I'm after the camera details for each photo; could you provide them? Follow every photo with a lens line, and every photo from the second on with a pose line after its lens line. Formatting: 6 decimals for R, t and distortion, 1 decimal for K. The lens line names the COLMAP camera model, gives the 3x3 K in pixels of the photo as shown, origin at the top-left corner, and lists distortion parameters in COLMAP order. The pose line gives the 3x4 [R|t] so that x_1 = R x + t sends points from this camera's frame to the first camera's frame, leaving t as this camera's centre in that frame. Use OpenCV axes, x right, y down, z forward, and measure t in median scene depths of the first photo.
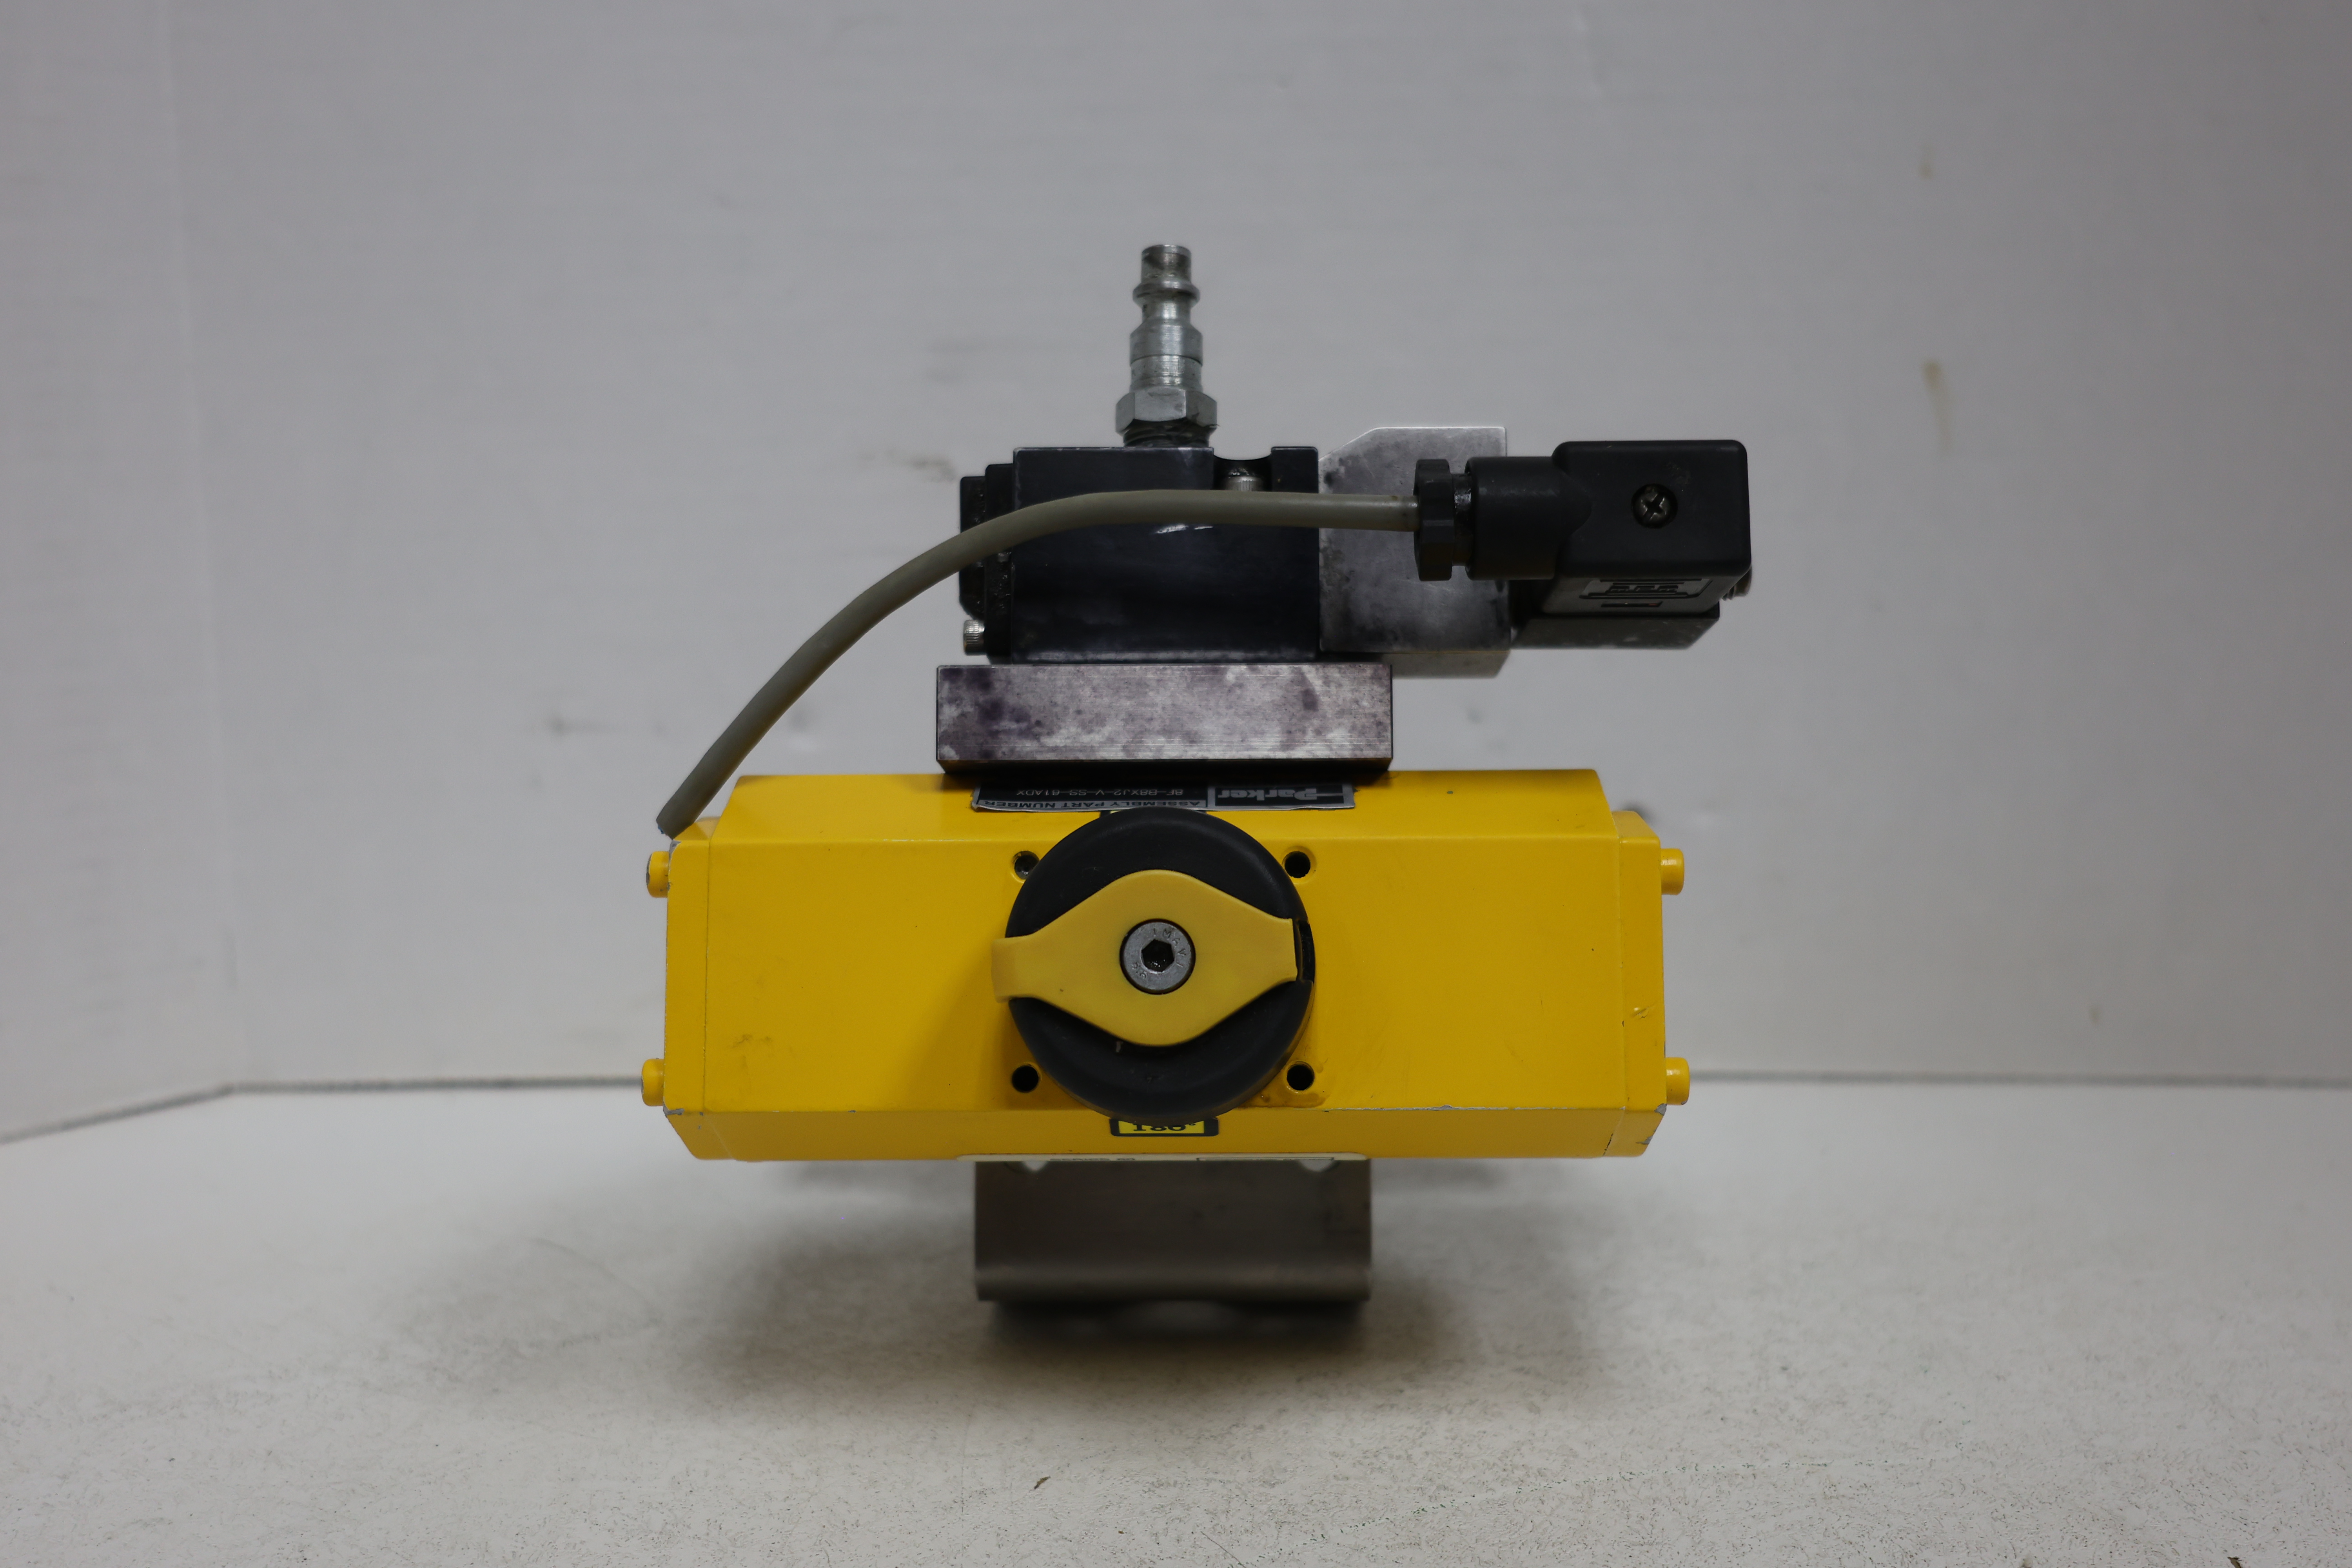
lens RADIAL K [[2723.3, 0, 1178.1], [0, 2723.3, 778.4], [0, 0, 1]] dist [-0.006583, 0.000000]
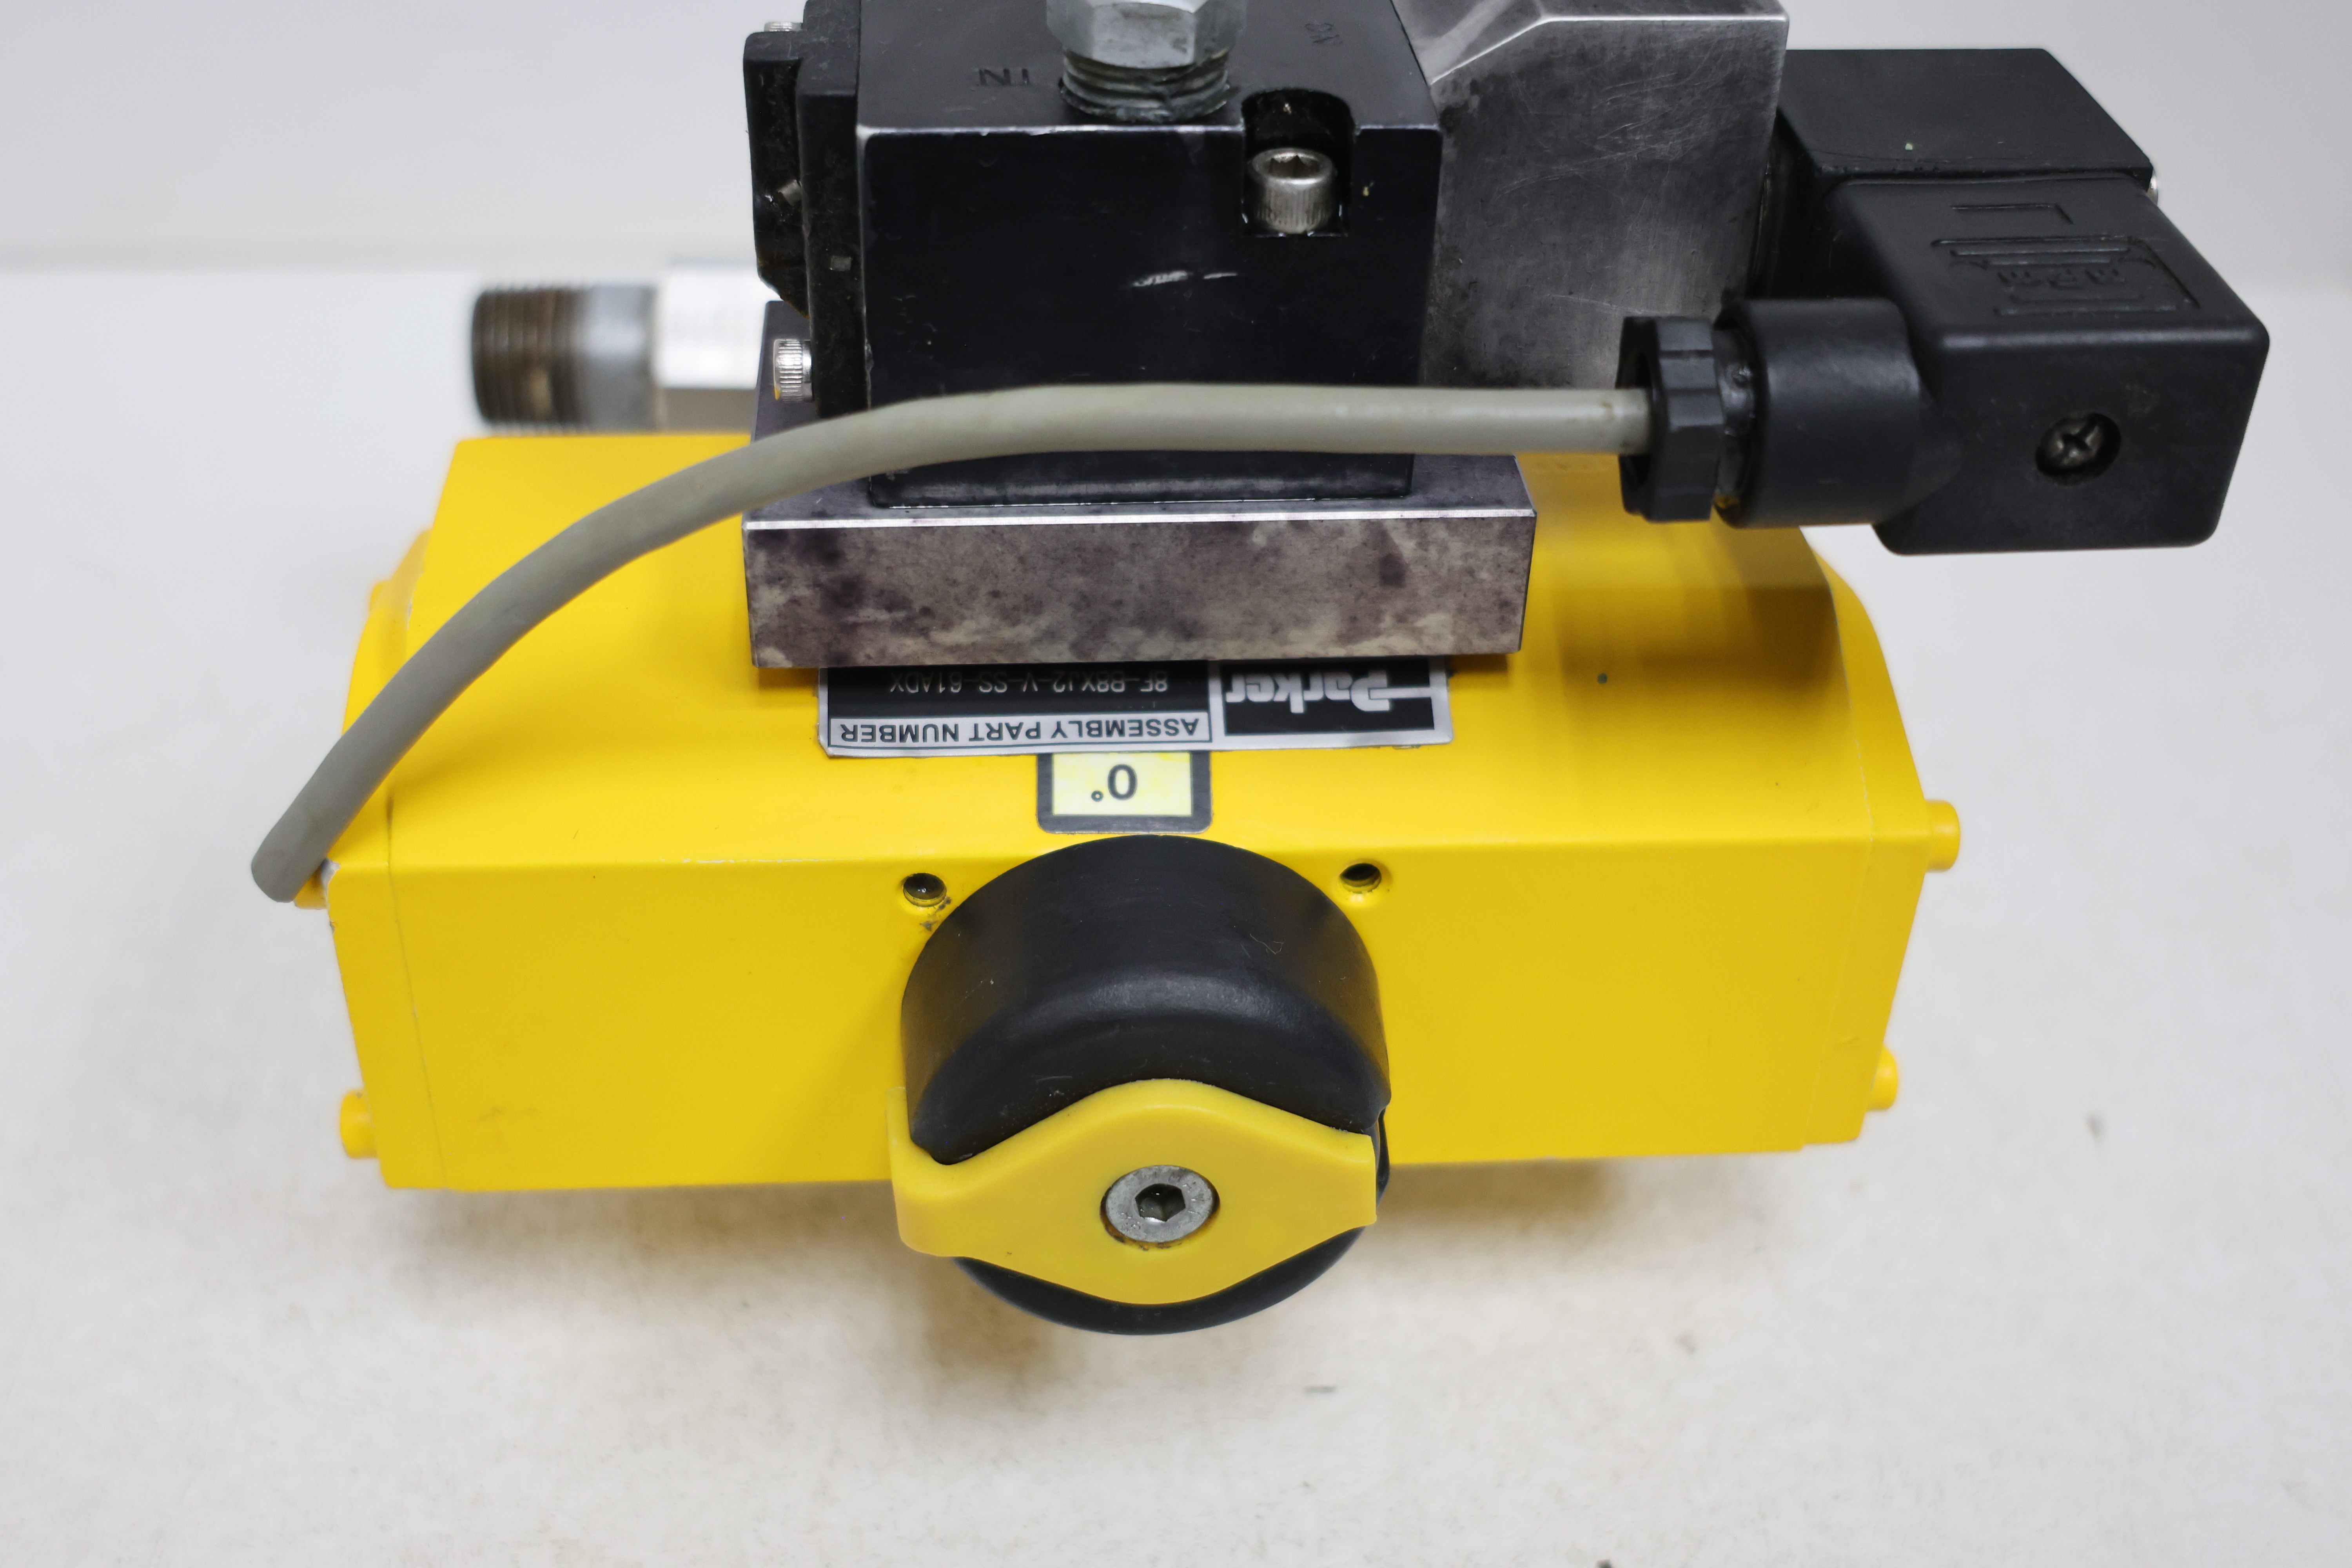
lens RADIAL K [[2723.3, 0, 1189.3], [0, 2723.3, 781.2], [0, 0, 1]] dist [-0.006583, 0.000000]
pose [[0.994673, -0.033165, 0.097601, -0.053361], [-0.044909, 0.712831, 0.699896, -0.403591], [-0.092785, -0.700551, 0.707544, 0.558962]]
